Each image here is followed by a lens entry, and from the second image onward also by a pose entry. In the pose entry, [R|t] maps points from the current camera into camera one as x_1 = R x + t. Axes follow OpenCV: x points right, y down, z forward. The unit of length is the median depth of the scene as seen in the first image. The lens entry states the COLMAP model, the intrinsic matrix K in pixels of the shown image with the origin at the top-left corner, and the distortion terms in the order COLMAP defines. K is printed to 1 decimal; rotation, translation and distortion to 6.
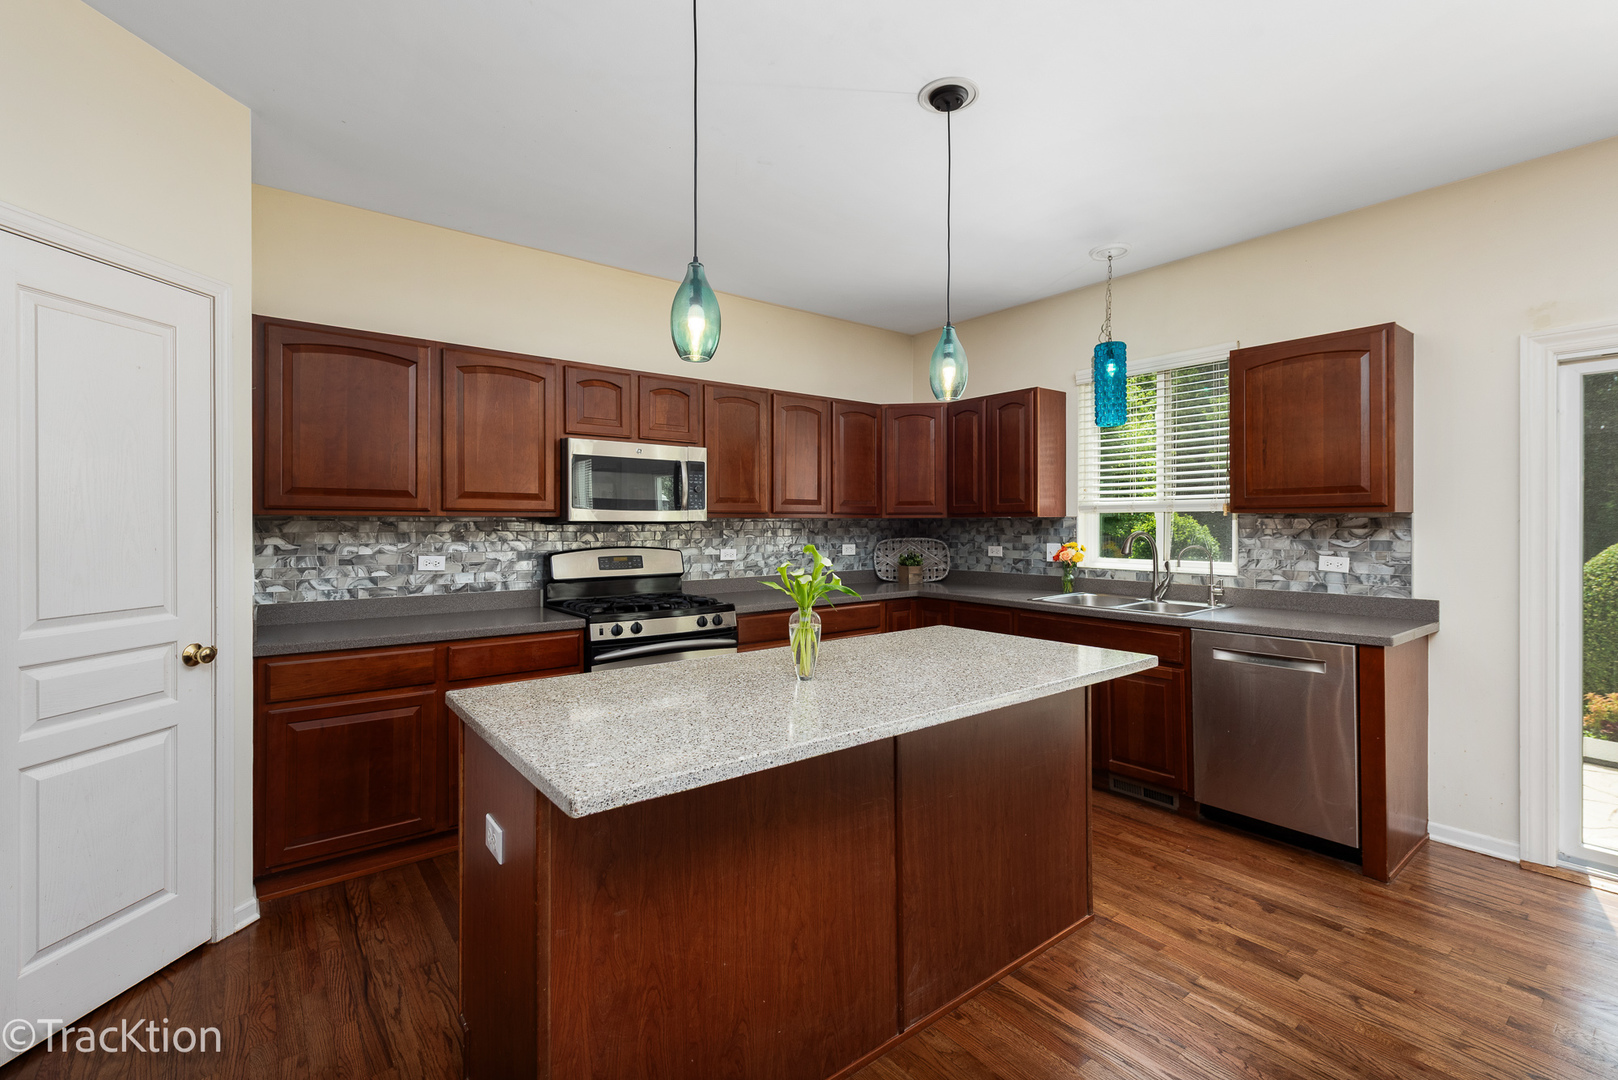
lens RADIAL K [[707.8, 0, 829.9], [0, 707.8, 520.6], [0, 0, 1]] dist [0.013014, -0.004863]
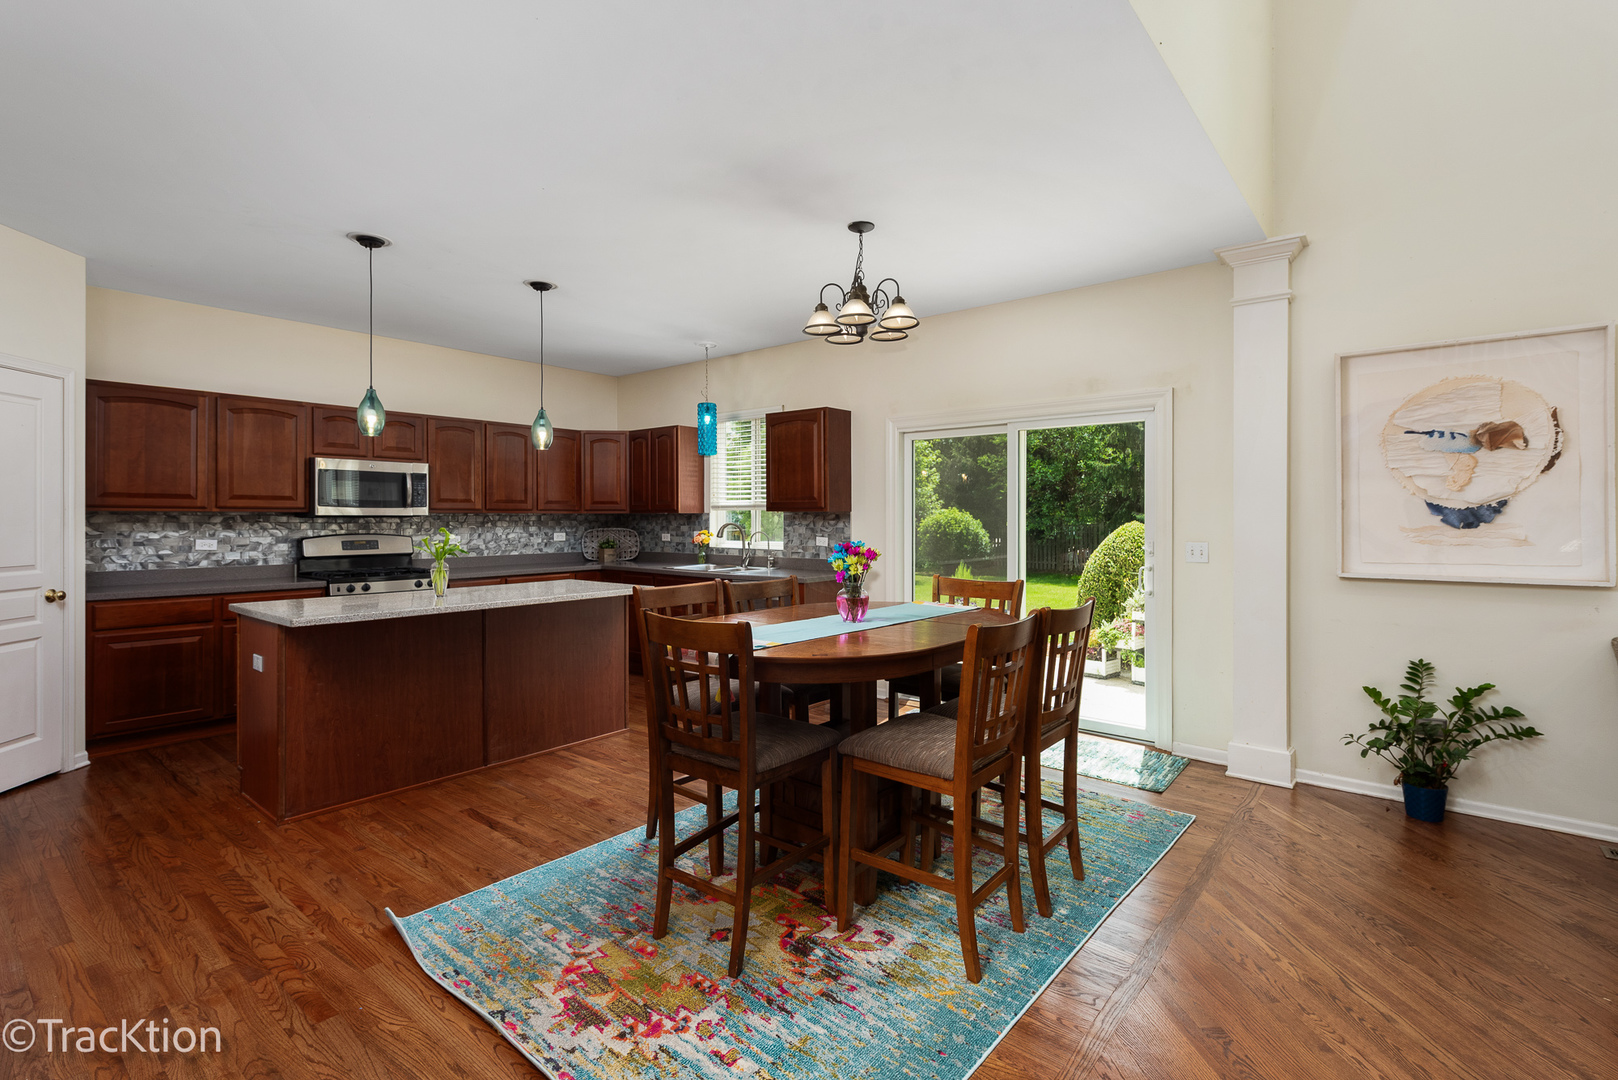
lens RADIAL K [[737.5, 0, 825.2], [0, 737.5, 516.2], [0, 0, 1]] dist [0.005916, -0.002795]
pose [[0.976960, 0.001499, 0.213416, 0.318500], [-0.001892, 0.999997, 0.001637, -0.001746], [-0.213413, -0.002003, 0.976960, -0.679748]]
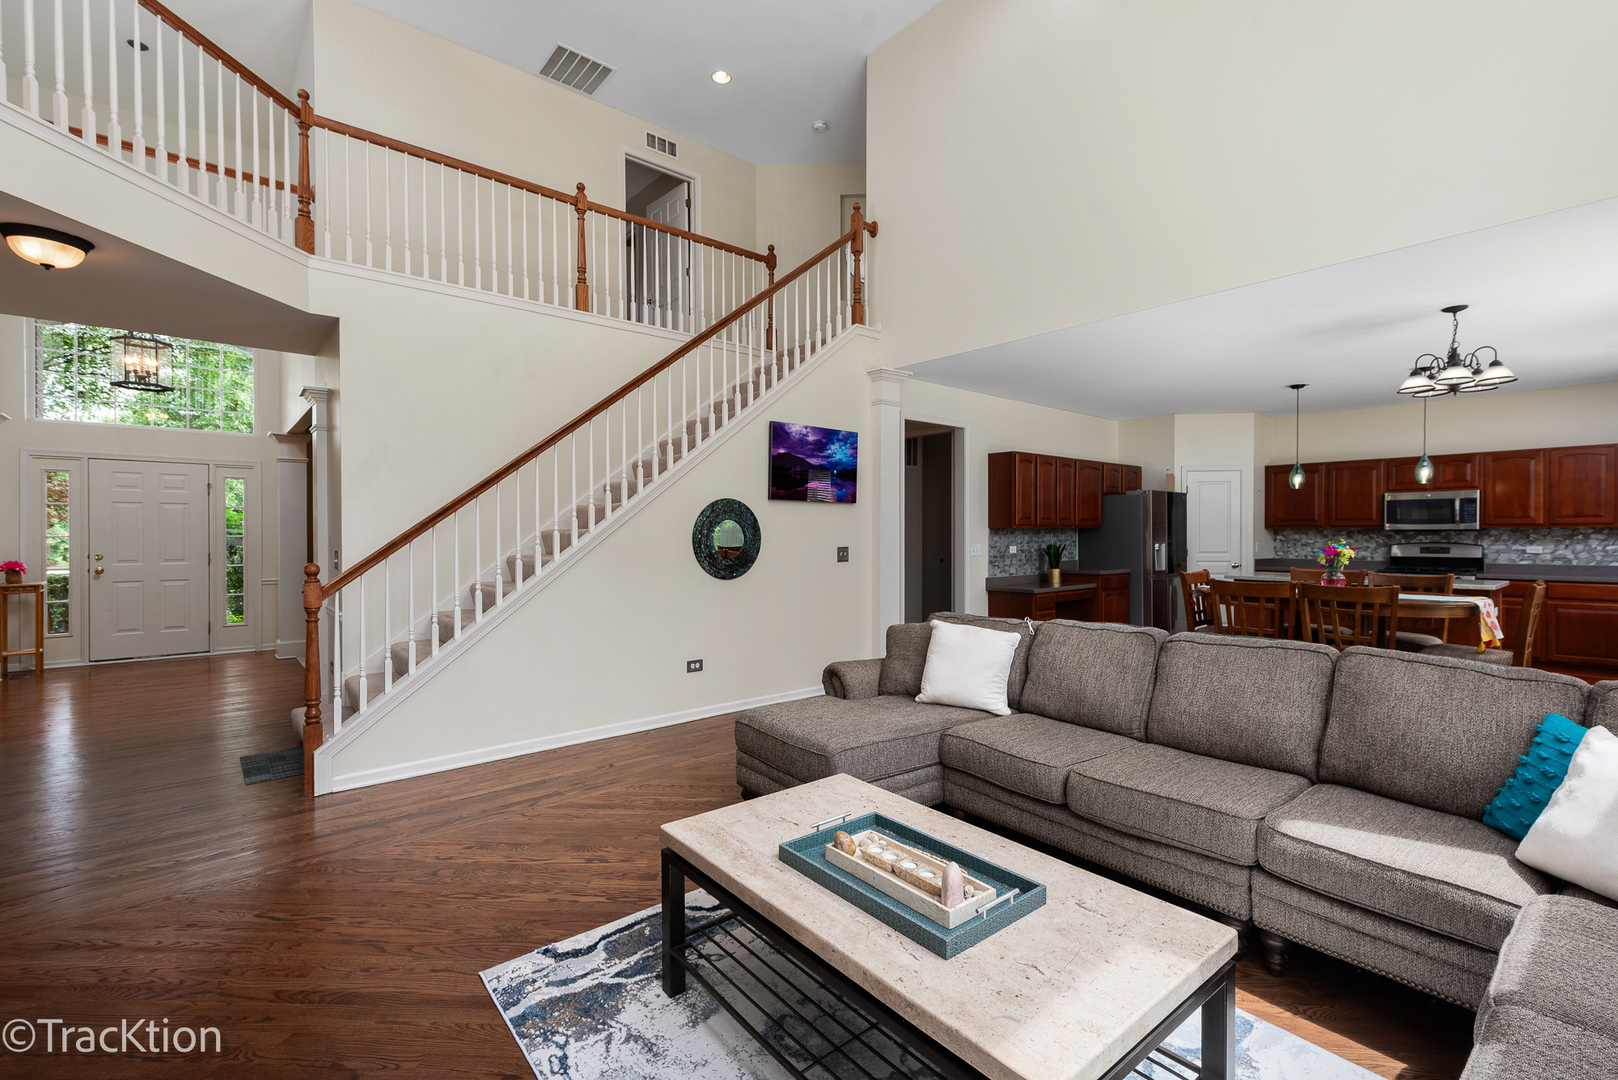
lens RADIAL K [[707.8, 0, 803.6], [0, 707.8, 543.3], [0, 0, 1]] dist [0.013014, -0.004863]
pose [[0.025005, 0.016101, -0.999558, 1.843978], [0.006099, 0.999849, 0.016258, -0.004098], [0.999669, -0.006503, 0.024903, -0.911032]]
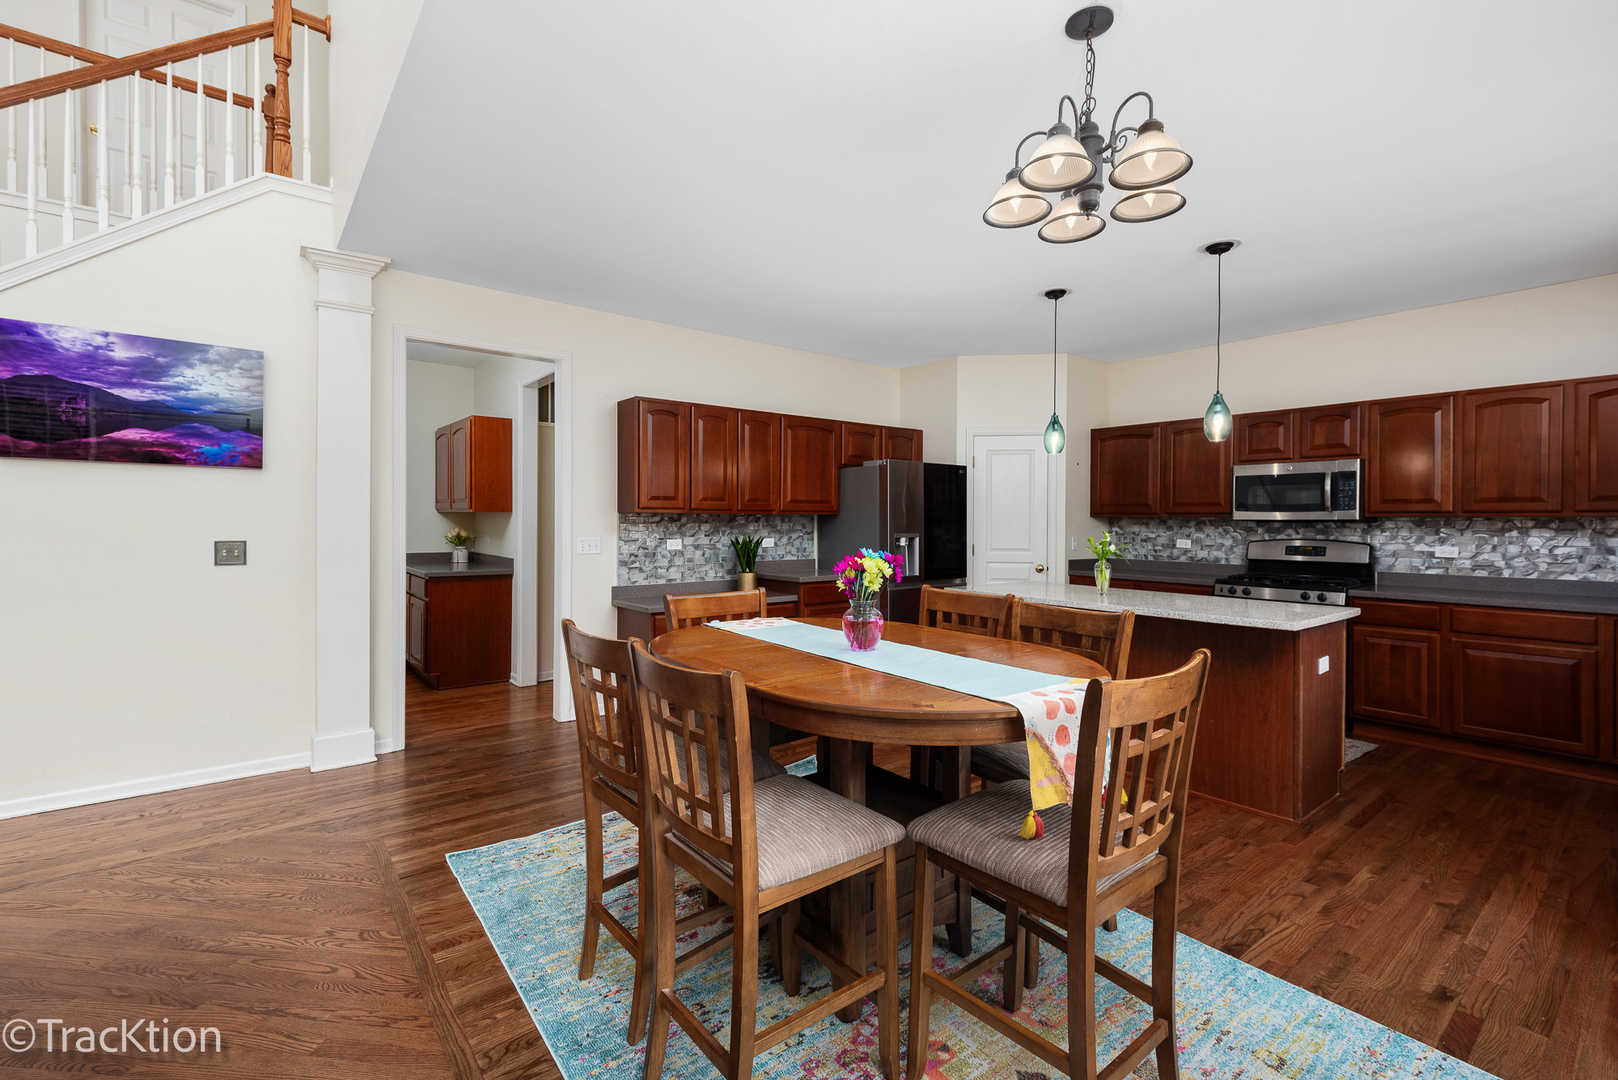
lens RADIAL K [[707.8, 0, 800.2], [0, 707.8, 528.0], [0, 0, 1]] dist [0.013014, -0.004863]
pose [[-0.006886, 0.012611, -0.999897, 1.163366], [-0.001250, 0.999920, 0.012620, 0.000730], [0.999976, 0.001337, -0.006870, 0.066696]]
